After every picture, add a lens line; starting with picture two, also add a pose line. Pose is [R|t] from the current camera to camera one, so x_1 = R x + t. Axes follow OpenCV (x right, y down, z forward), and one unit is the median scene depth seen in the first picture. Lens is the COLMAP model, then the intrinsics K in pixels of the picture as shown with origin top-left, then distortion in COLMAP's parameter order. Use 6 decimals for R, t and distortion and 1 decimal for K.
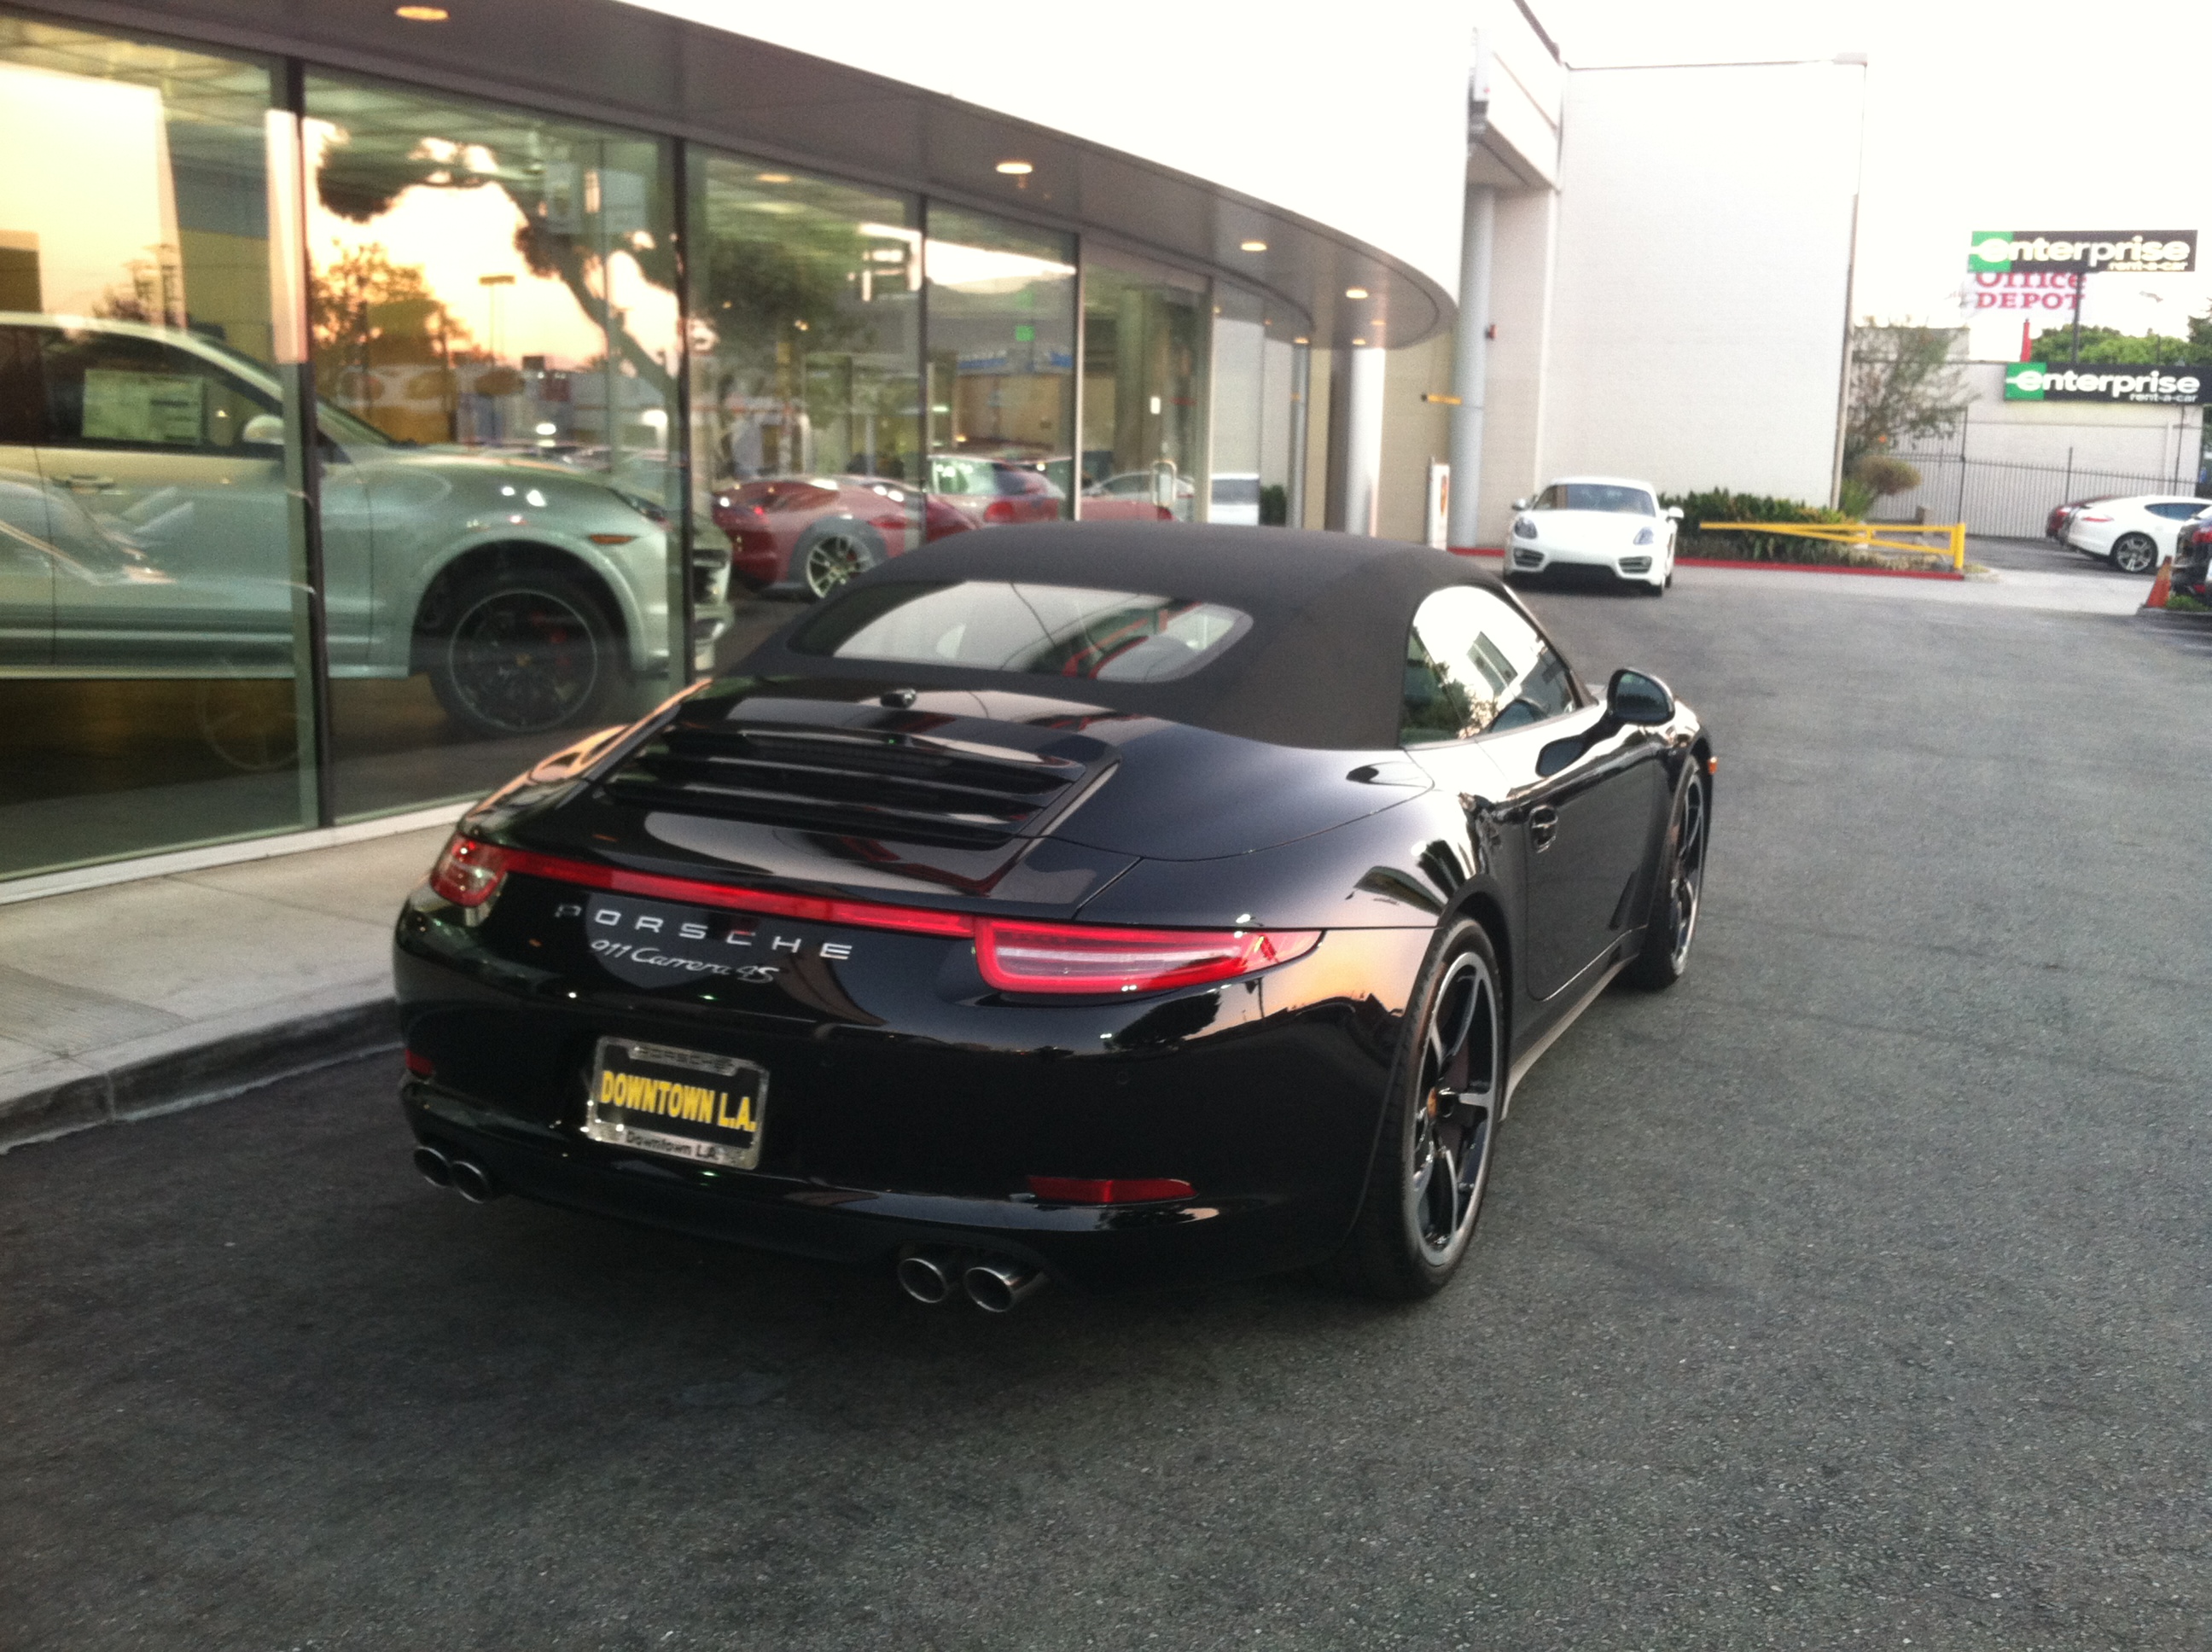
lens RADIAL K [[2114.4, 0, 1106.0], [0, 2114.4, 826.0], [0, 0, 1]] dist [0.003626, -0.011222]
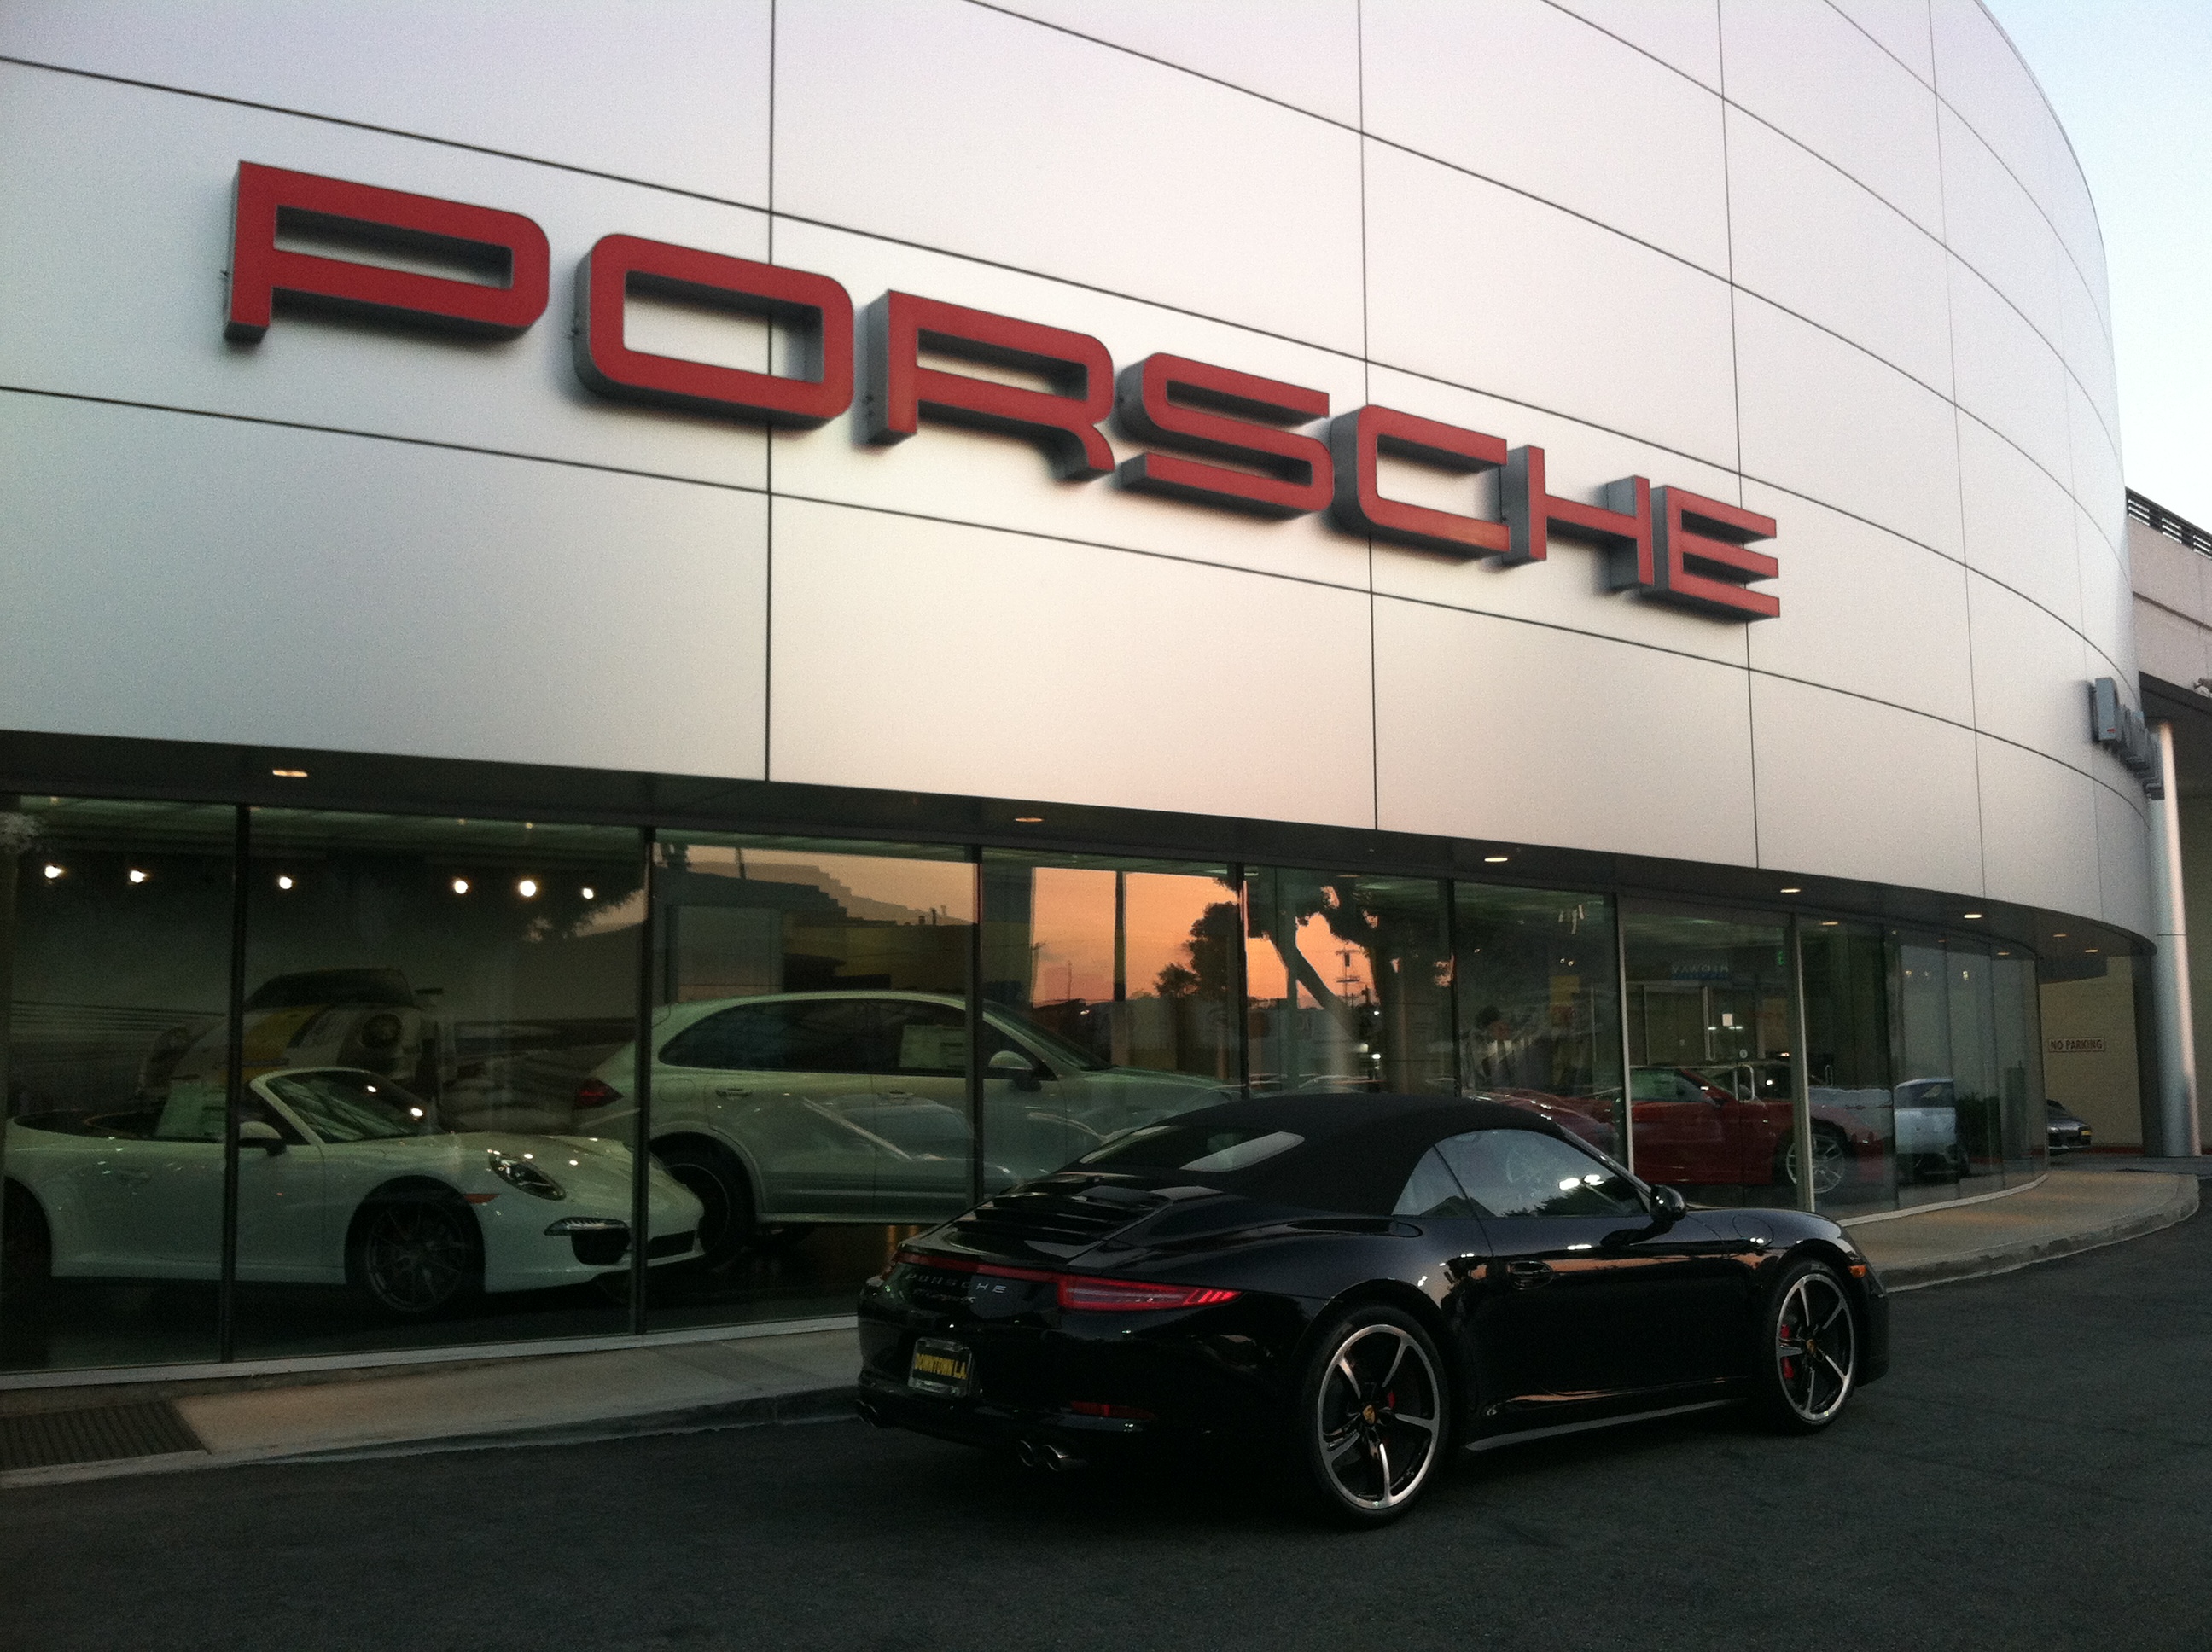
lens RADIAL K [[2114.4, 0, 1106.0], [0, 2114.4, 826.0], [0, 0, 1]] dist [0.003626, -0.011222]
pose [[0.901181, -0.075702, -0.426781, 0.434473], [-0.051503, 0.958952, -0.278852, 0.095366], [0.430372, 0.273277, 0.860290, -0.432256]]
